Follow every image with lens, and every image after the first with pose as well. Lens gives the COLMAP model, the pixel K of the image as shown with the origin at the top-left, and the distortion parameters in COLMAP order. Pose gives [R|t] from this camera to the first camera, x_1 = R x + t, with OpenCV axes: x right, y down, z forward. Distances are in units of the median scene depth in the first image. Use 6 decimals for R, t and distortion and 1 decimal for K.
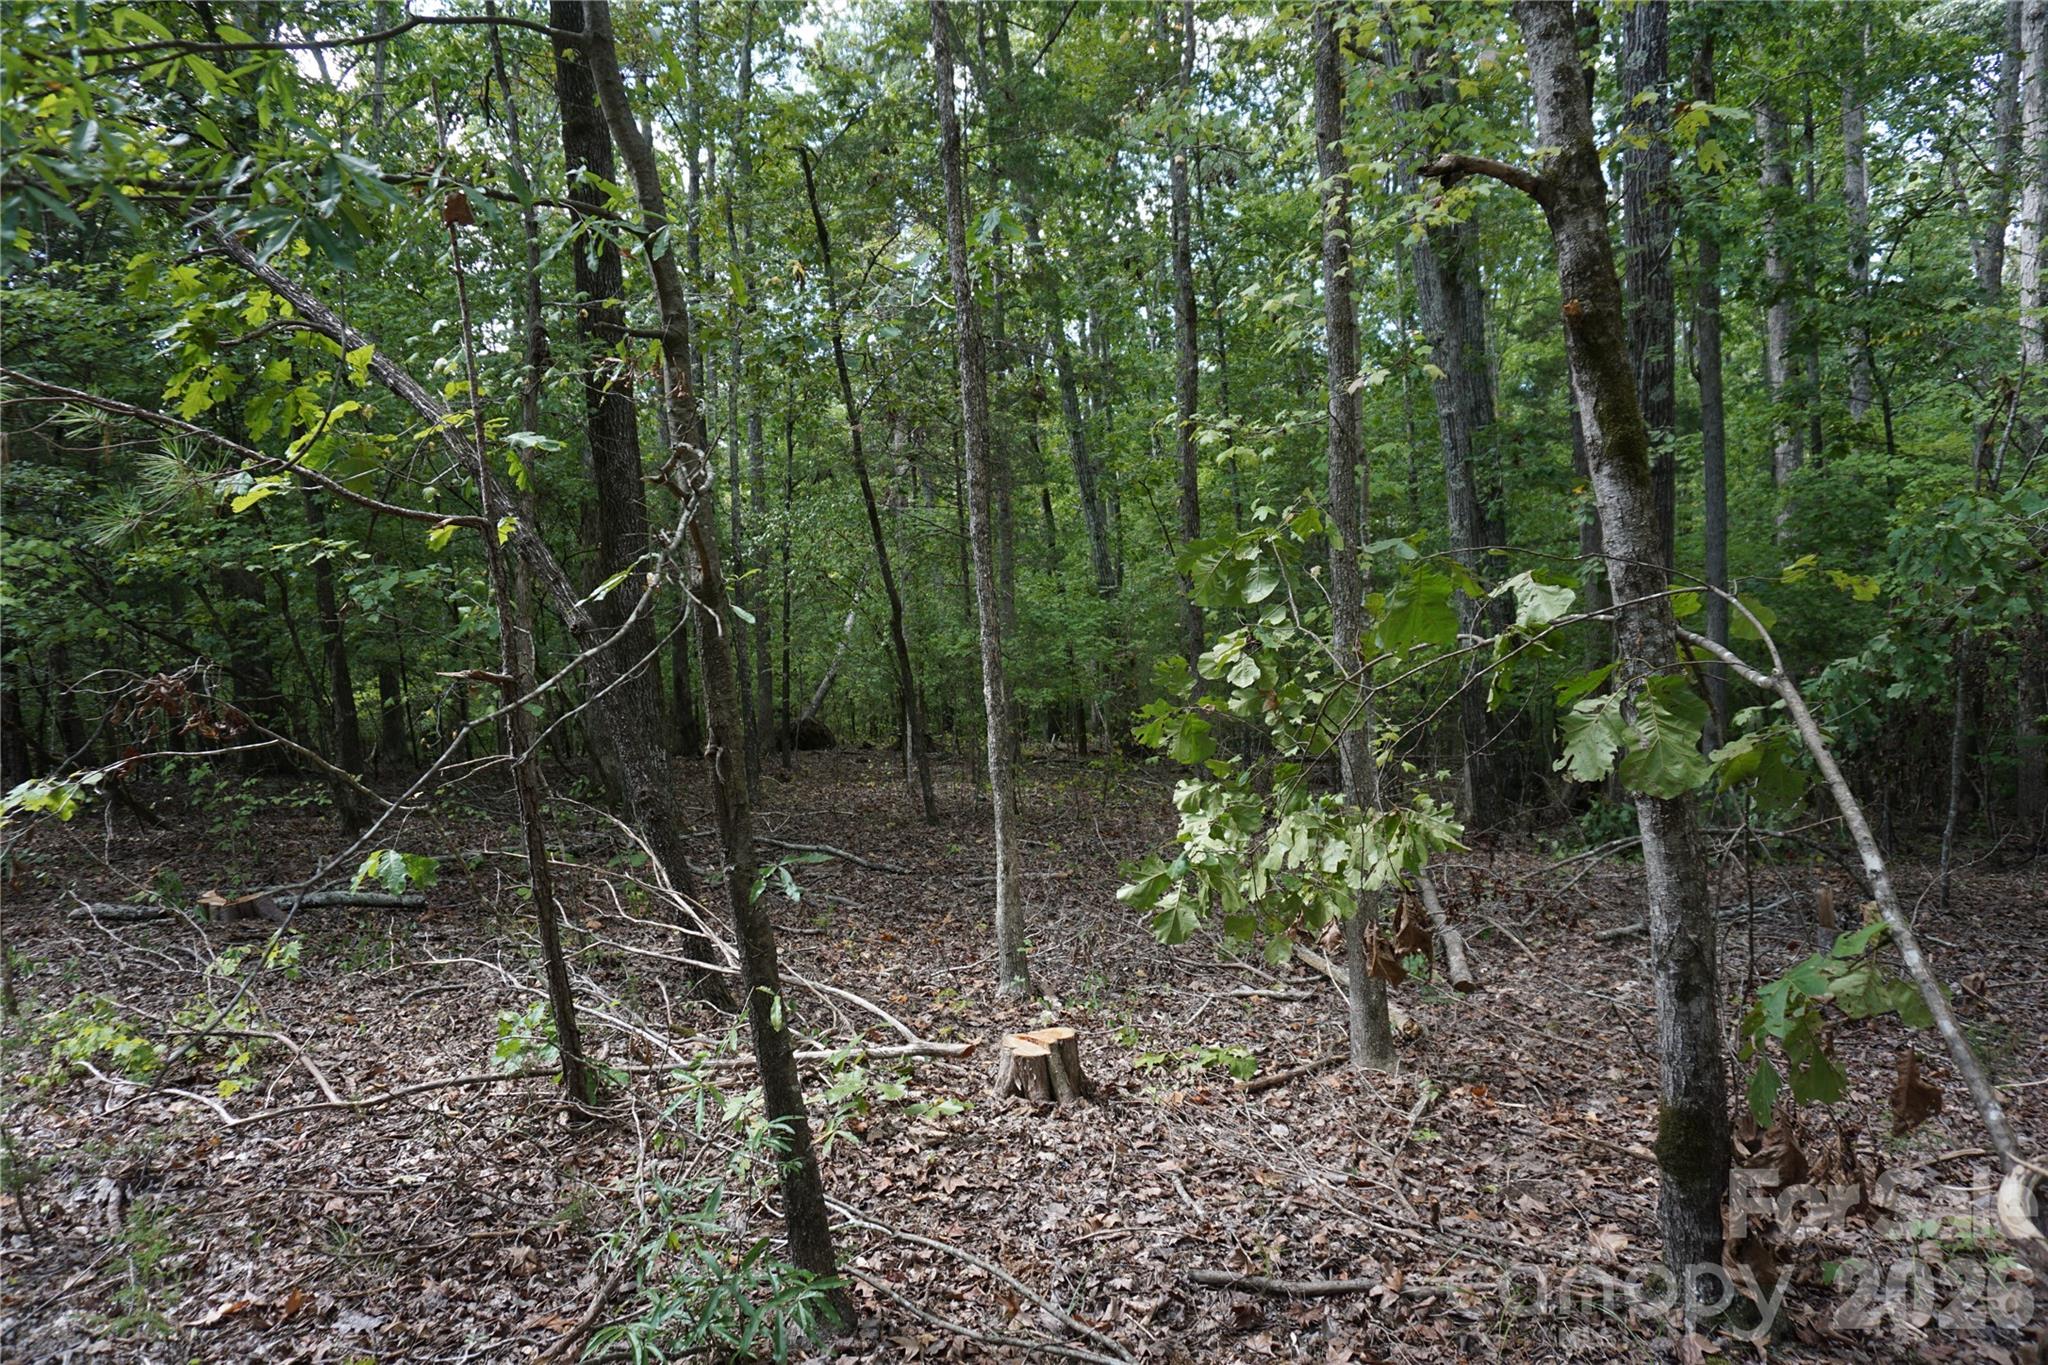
lens RADIAL K [[1375.2, 0, 1025.4], [0, 1375.2, 692.2], [0, 0, 1]] dist [-0.046476, 0.032648]
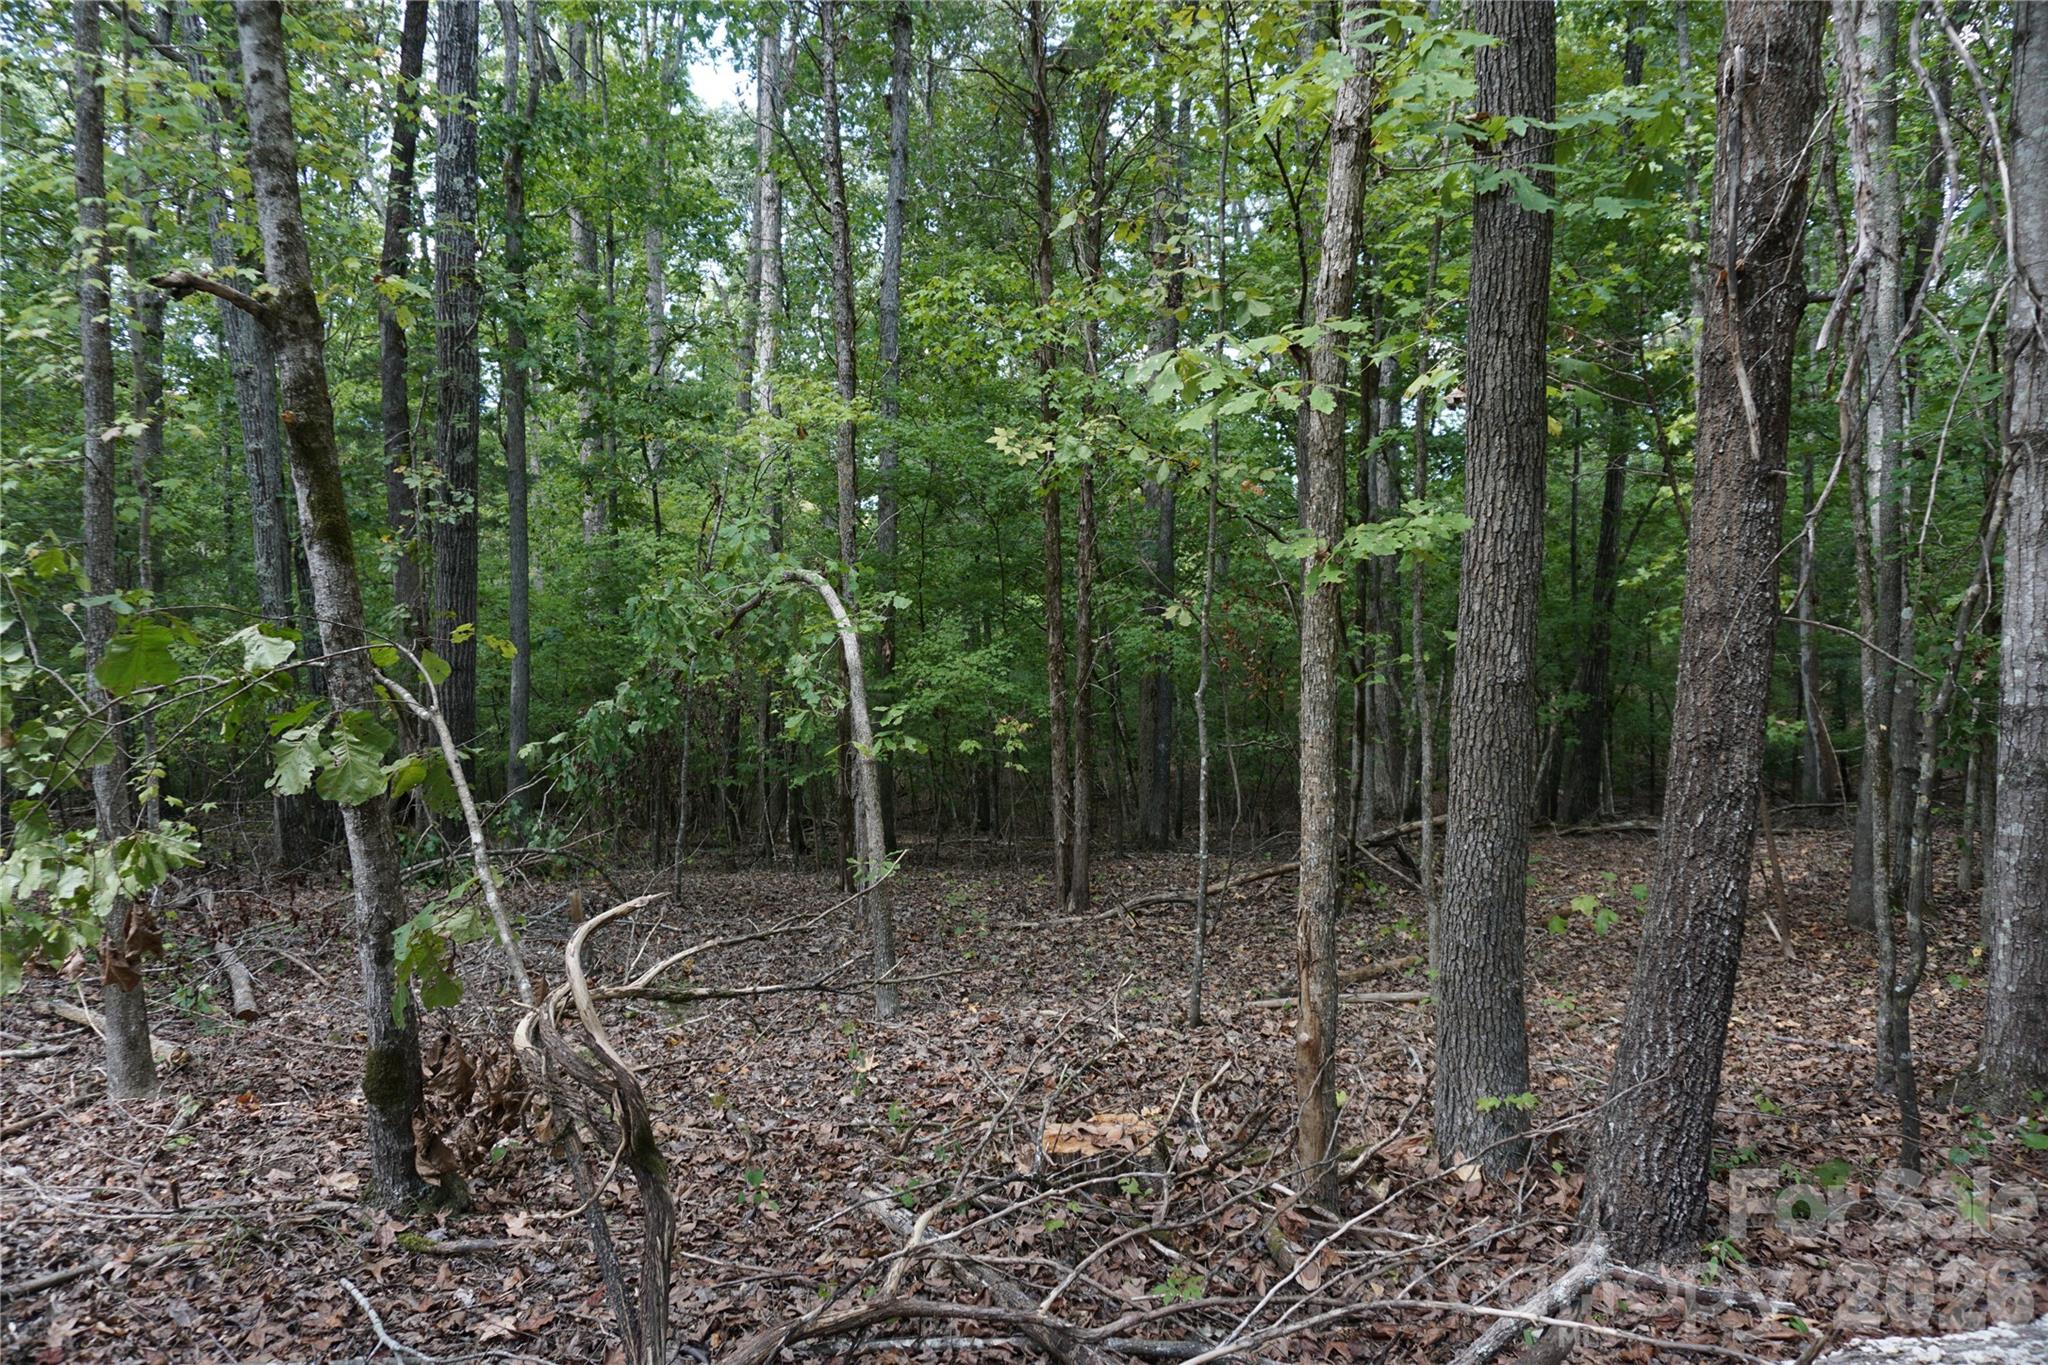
lens RADIAL K [[1375.2, 0, 1025.4], [0, 1375.2, 692.2], [0, 0, 1]] dist [-0.046476, 0.032648]
pose [[0.696222, 0.012069, 0.717725, -0.012018], [0.009488, 0.999617, -0.026012, 0.005673], [-0.717764, 0.024920, 0.695841, -0.216776]]
